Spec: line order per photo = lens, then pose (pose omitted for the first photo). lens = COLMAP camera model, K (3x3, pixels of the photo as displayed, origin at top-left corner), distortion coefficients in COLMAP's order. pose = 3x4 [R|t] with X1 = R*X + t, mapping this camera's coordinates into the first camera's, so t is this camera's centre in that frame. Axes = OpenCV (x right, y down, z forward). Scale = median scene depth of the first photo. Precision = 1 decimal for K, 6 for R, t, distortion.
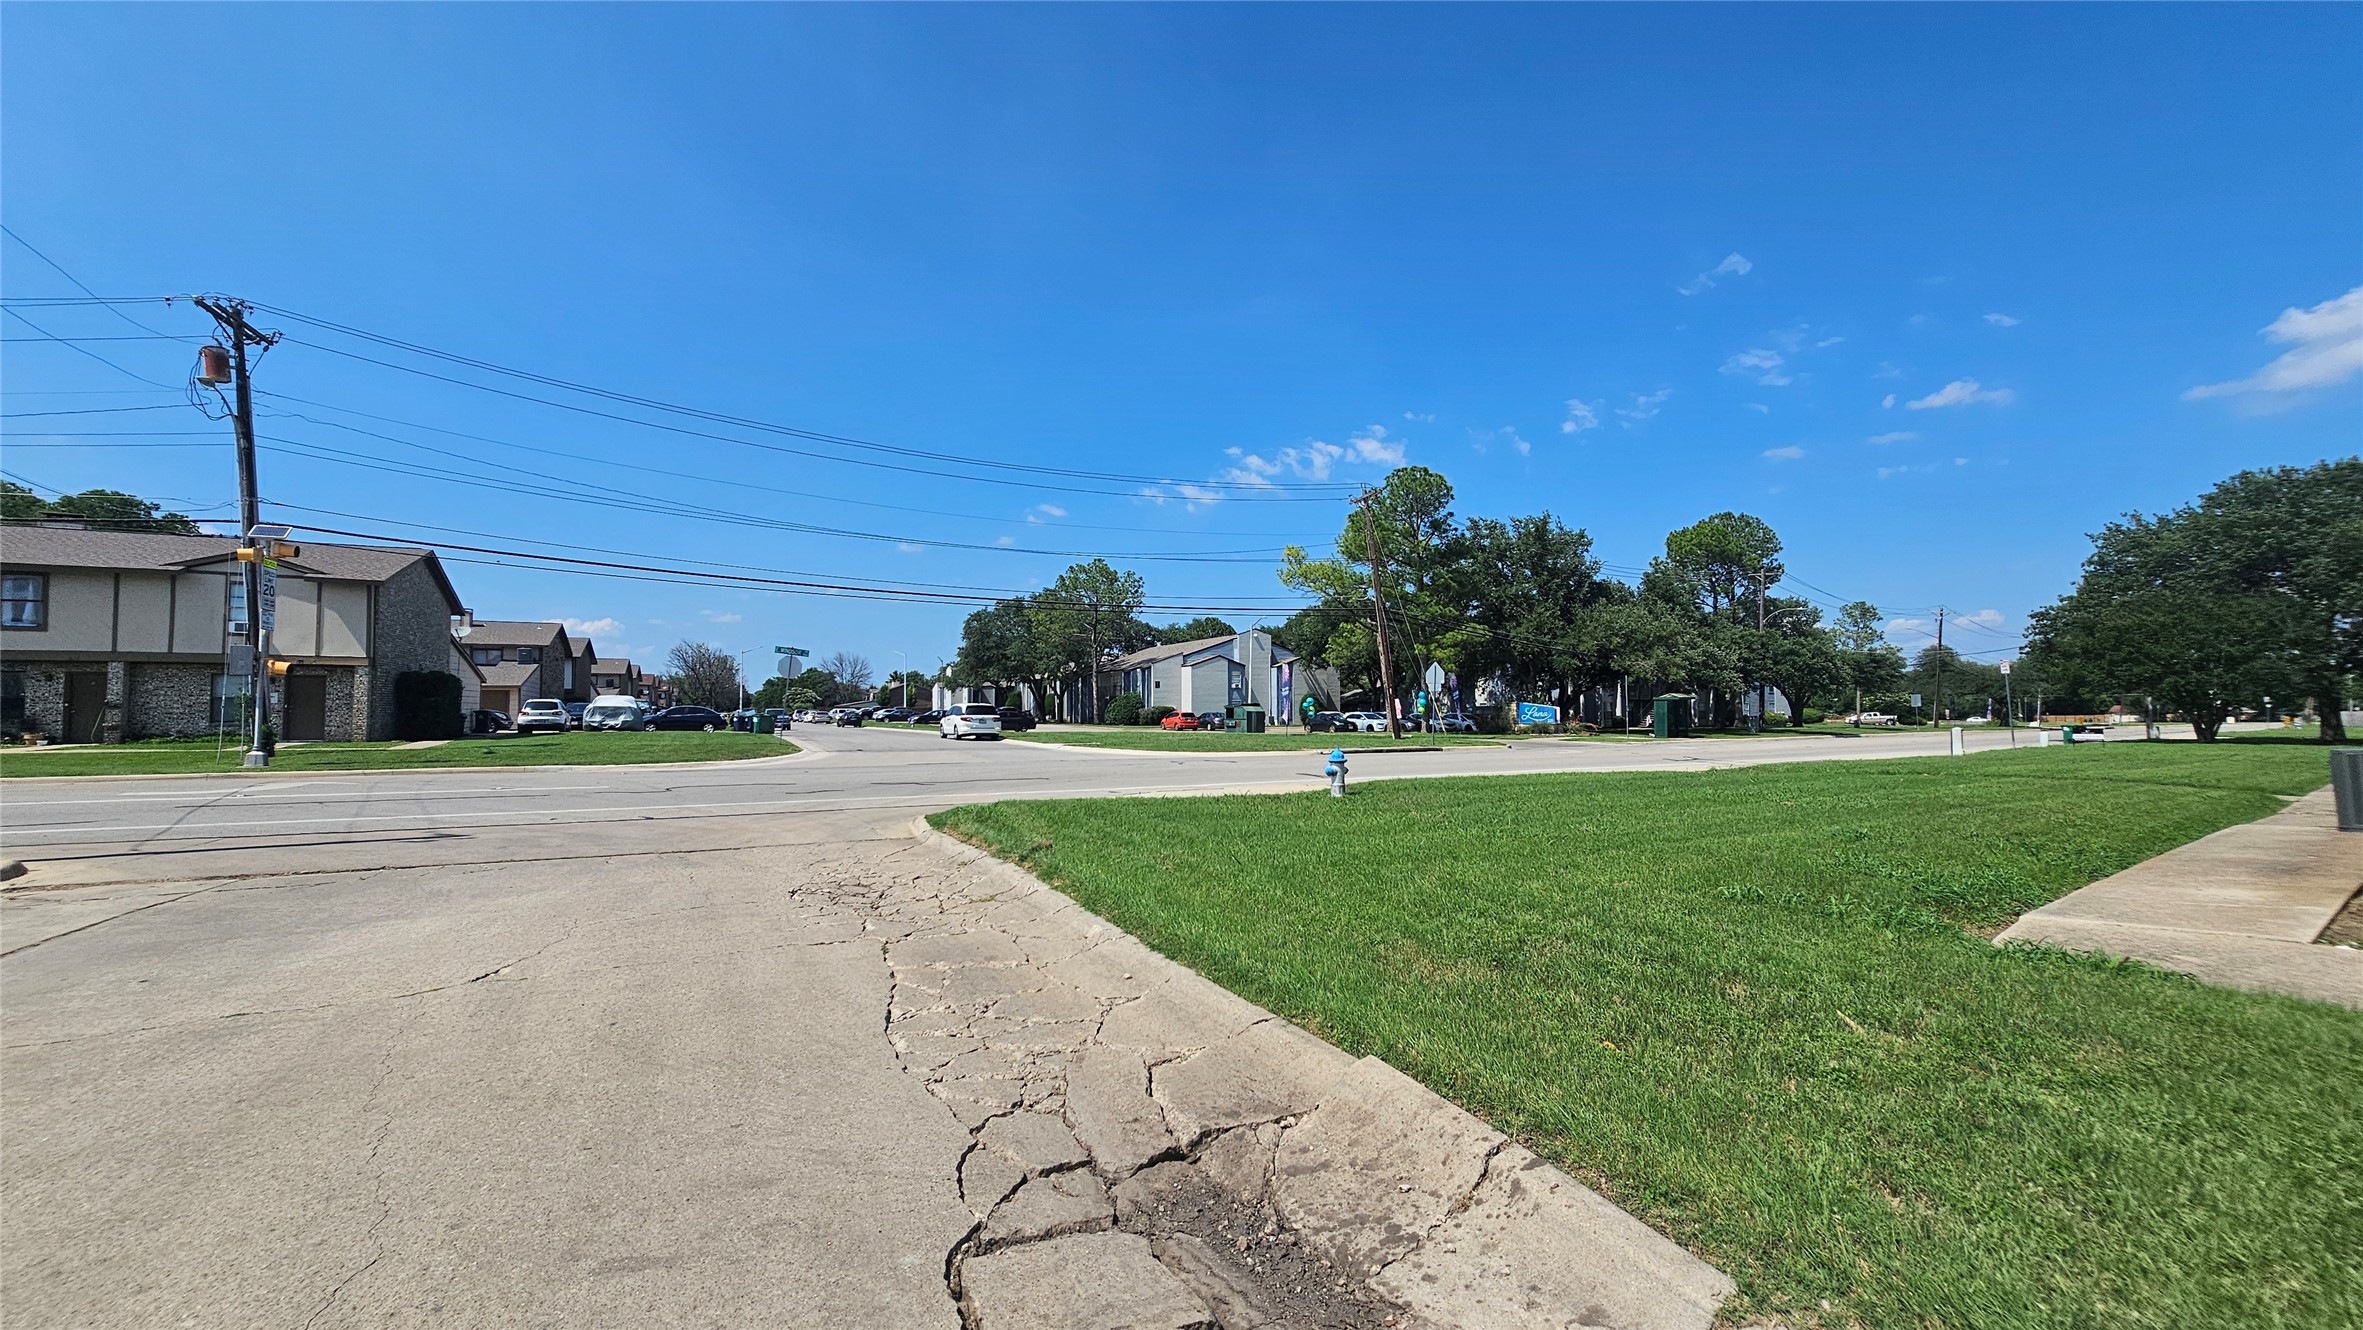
lens RADIAL K [[961.2, 0, 1175.7], [0, 961.2, 672.7], [0, 0, 1]] dist [-0.003094, 0.000685]
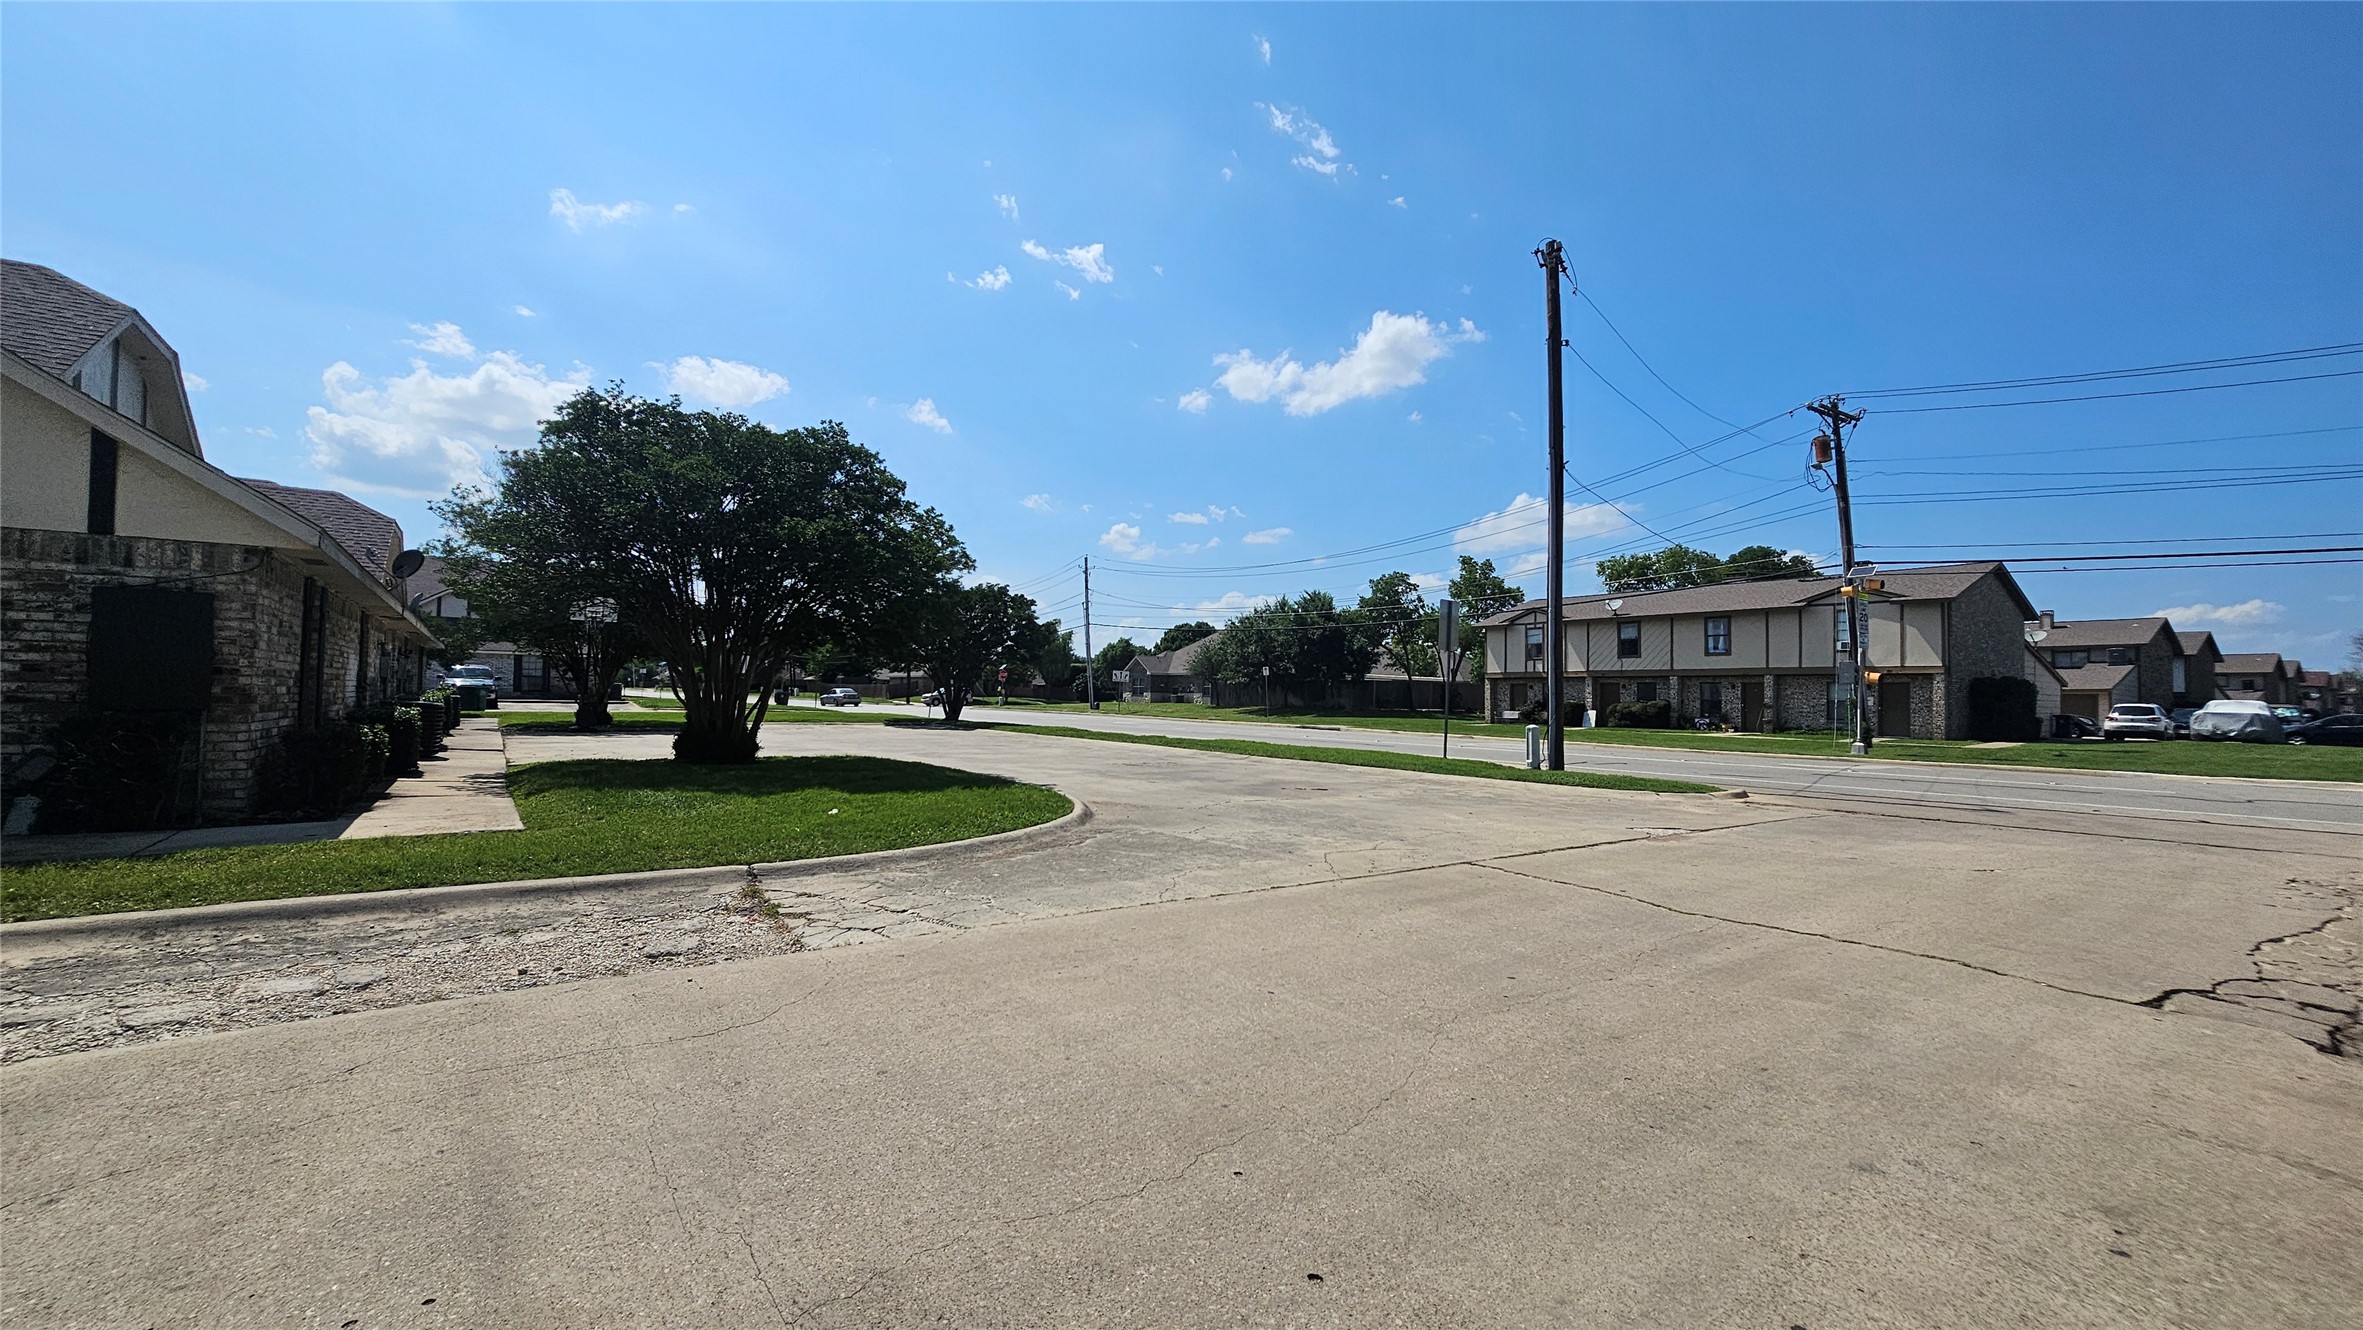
lens RADIAL K [[961.2, 0, 1175.7], [0, 961.2, 672.7], [0, 0, 1]] dist [-0.003094, 0.000685]
pose [[0.187474, -0.023651, -0.981985, 0.108090], [0.020328, 0.999589, -0.020194, -0.003703], [0.982059, -0.016176, 0.187878, -0.111818]]
